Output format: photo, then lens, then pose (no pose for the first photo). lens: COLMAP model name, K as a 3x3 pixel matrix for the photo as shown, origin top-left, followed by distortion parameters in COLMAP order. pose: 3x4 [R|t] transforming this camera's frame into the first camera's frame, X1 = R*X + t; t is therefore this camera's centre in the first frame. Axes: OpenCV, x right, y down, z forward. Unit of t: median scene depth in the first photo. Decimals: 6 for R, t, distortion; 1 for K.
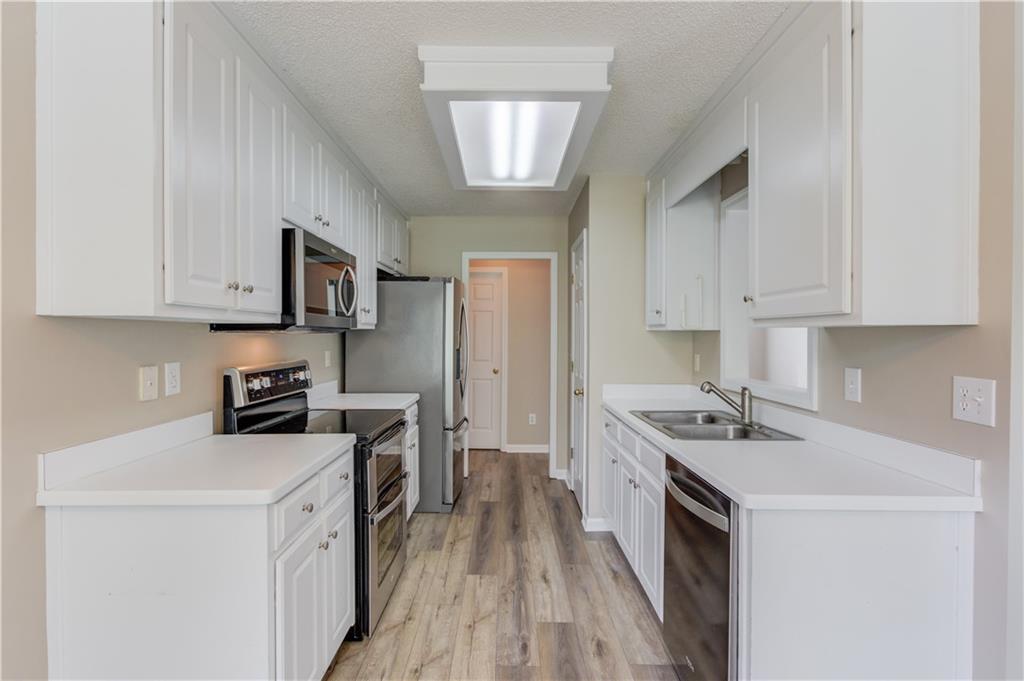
lens RADIAL K [[487.6, 0, 512.0], [0, 487.6, 340.5], [0, 0, 1]] dist [-0.003128, -0.000456]
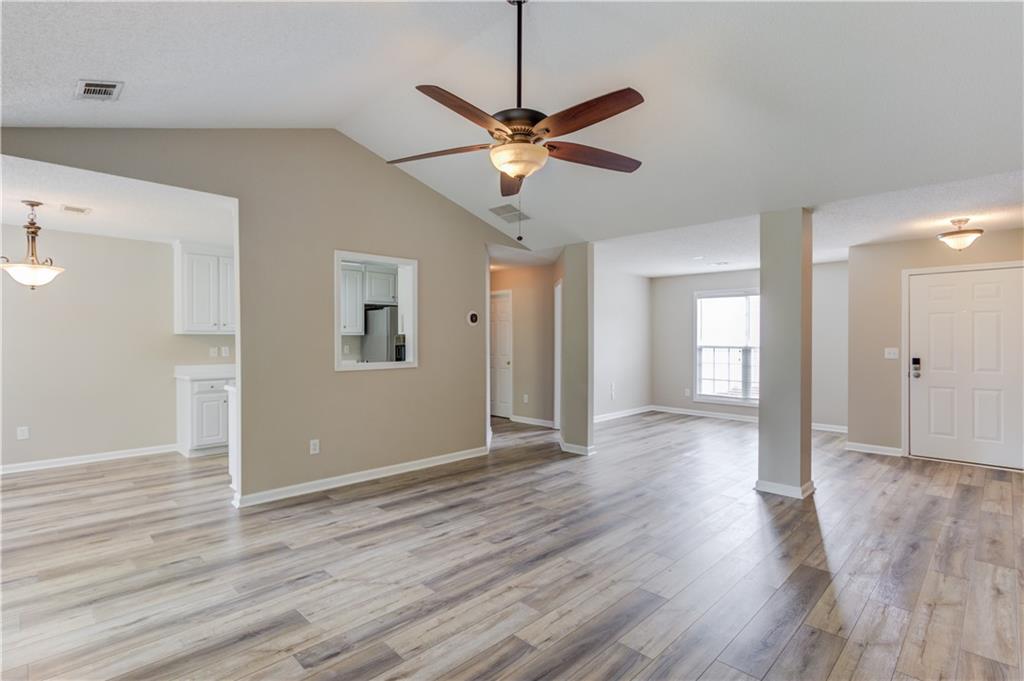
lens RADIAL K [[493.5, 0, 512.0], [0, 493.5, 340.5], [0, 0, 1]] dist [-0.008689, 0.000632]
pose [[0.716004, -0.002775, -0.698091, 2.657077], [-0.000021, 0.999992, -0.003997, 0.012938], [0.698096, 0.002876, 0.715998, -0.031255]]
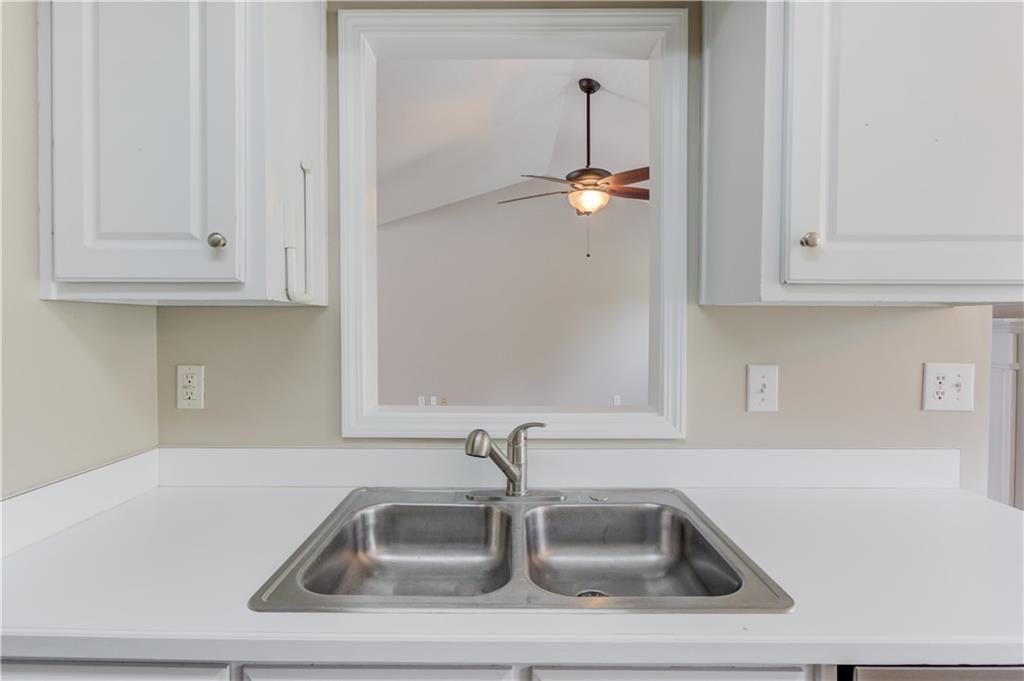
lens RADIAL K [[517.6, 0, 490.5], [0, 517.6, 338.4], [0, 0, 1]] dist [-0.004639, -0.000061]
pose [[0.005699, -0.038885, 0.999227, -0.041506], [0.007943, 0.999214, 0.038839, -0.011760], [-0.999952, 0.007715, 0.006004, 1.239409]]
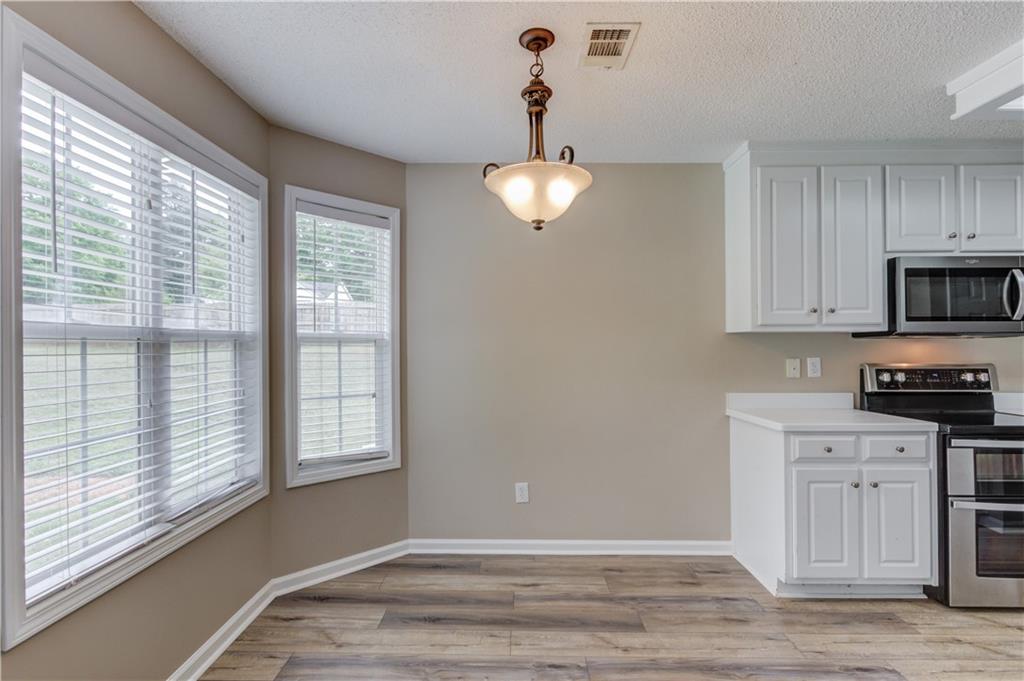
lens RADIAL K [[493.5, 0, 512.0], [0, 493.5, 340.5], [0, 0, 1]] dist [-0.008689, 0.000632]
pose [[-0.005307, -0.015203, -0.999870, 0.852374], [-0.002526, 0.999881, -0.015190, 0.013442], [0.999983, 0.002445, -0.005345, -0.010448]]
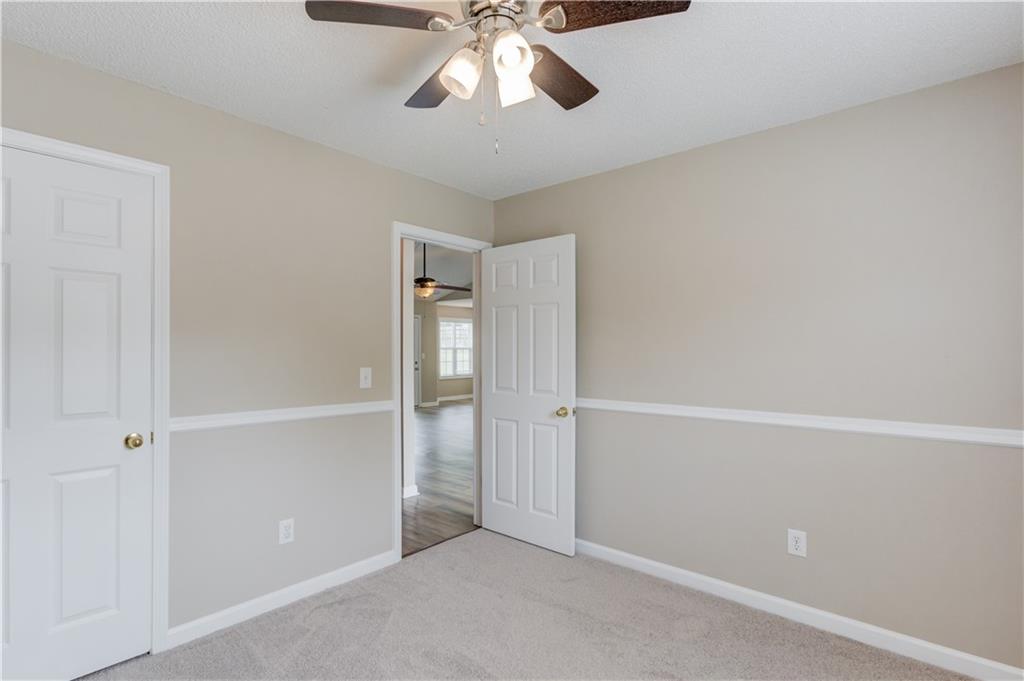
lens RADIAL K [[517.6, 0, 490.5], [0, 517.6, 338.4], [0, 0, 1]] dist [-0.004639, -0.000061]
pose [[-0.667385, -0.023190, -0.744351, 4.472409], [-0.011347, 0.999716, -0.020973, 0.001154], [0.744626, -0.005551, -0.667459, 3.971552]]
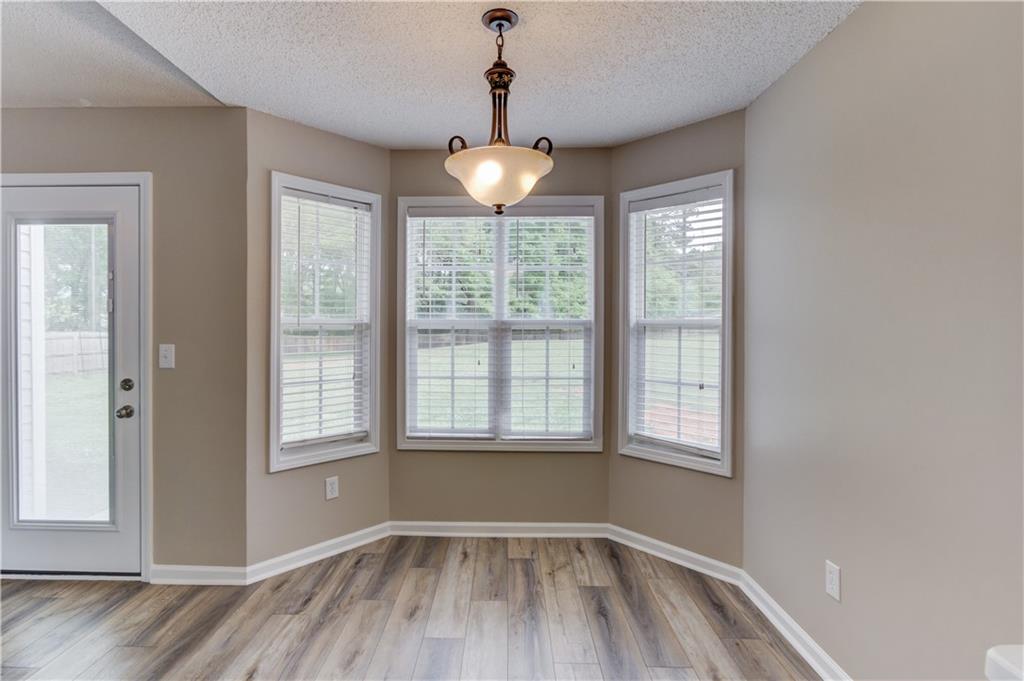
lens RADIAL K [[517.6, 0, 490.5], [0, 517.6, 338.4], [0, 0, 1]] dist [-0.004639, -0.000061]
pose [[-0.999656, -0.014421, 0.021901, -0.027165], [-0.013975, 0.999695, 0.020382, 0.003551], [-0.022188, 0.020069, -0.999552, 0.931625]]
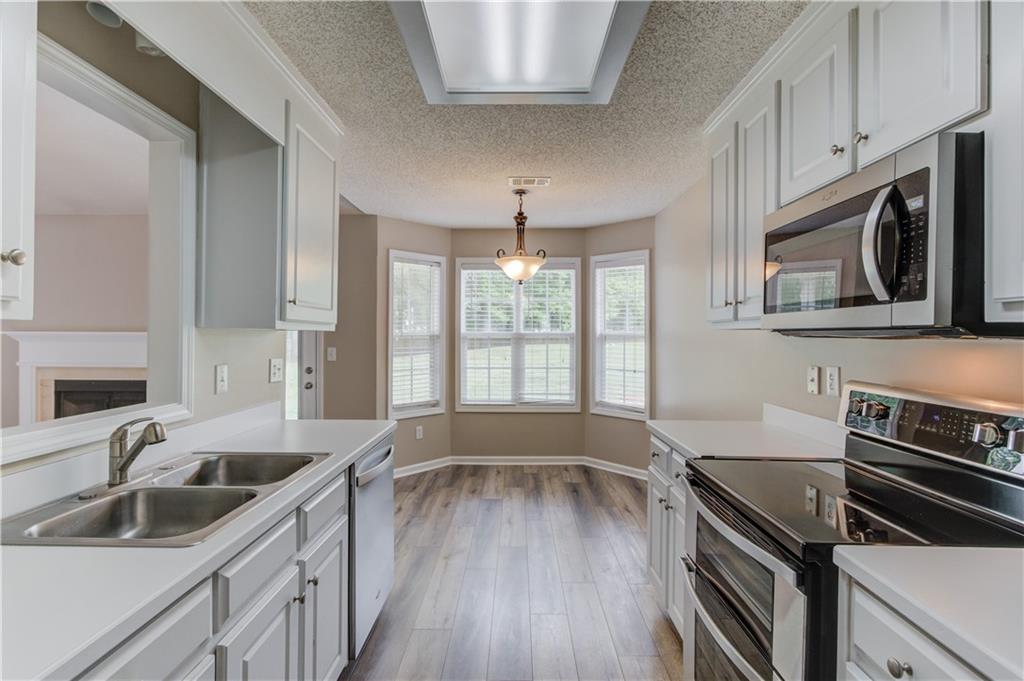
lens RADIAL K [[514.6, 0, 505.1], [0, 514.6, 331.0], [0, 0, 1]] dist [-0.023253, 0.000021]
pose [[-0.999855, -0.011749, 0.012329, 0.011878], [-0.011770, 0.999929, -0.001625, -0.022145], [-0.012309, -0.001770, -0.999923, 1.901312]]
